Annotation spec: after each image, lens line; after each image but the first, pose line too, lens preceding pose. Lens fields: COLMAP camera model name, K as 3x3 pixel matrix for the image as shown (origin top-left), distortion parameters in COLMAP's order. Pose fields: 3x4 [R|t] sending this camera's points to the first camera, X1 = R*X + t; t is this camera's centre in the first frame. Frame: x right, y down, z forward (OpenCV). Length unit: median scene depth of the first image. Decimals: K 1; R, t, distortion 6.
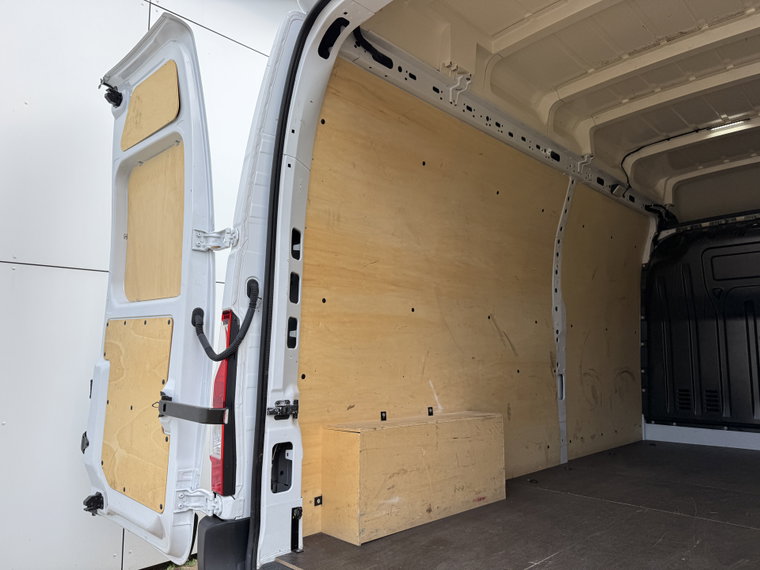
lens RADIAL K [[543.2, 0, 361.0], [0, 543.2, 285.7], [0, 0, 1]] dist [0.021847, -0.023852]
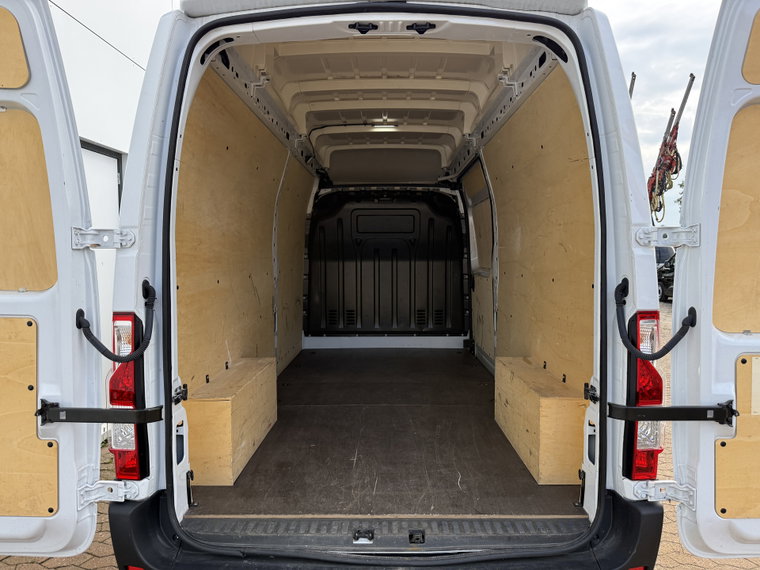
lens RADIAL K [[543.2, 0, 378.5], [0, 543.2, 290.5], [0, 0, 1]] dist [0.021847, -0.023852]
pose [[0.709225, -0.056316, 0.702729, -0.459696], [-0.083275, 0.983133, 0.162832, -0.148310], [-0.700046, -0.174005, 0.692573, -0.027765]]
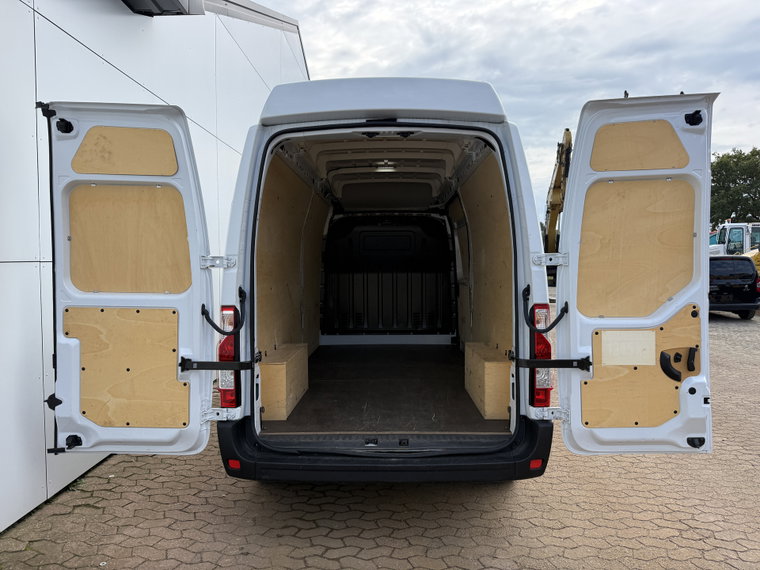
lens RADIAL K [[543.2, 0, 385.3], [0, 543.2, 286.3], [0, 0, 1]] dist [0.021847, -0.023852]
pose [[0.706230, -0.039182, 0.706897, -0.813570], [-0.080734, 0.987497, 0.135393, -0.211136], [-0.703364, -0.152689, 0.694237, -0.389219]]
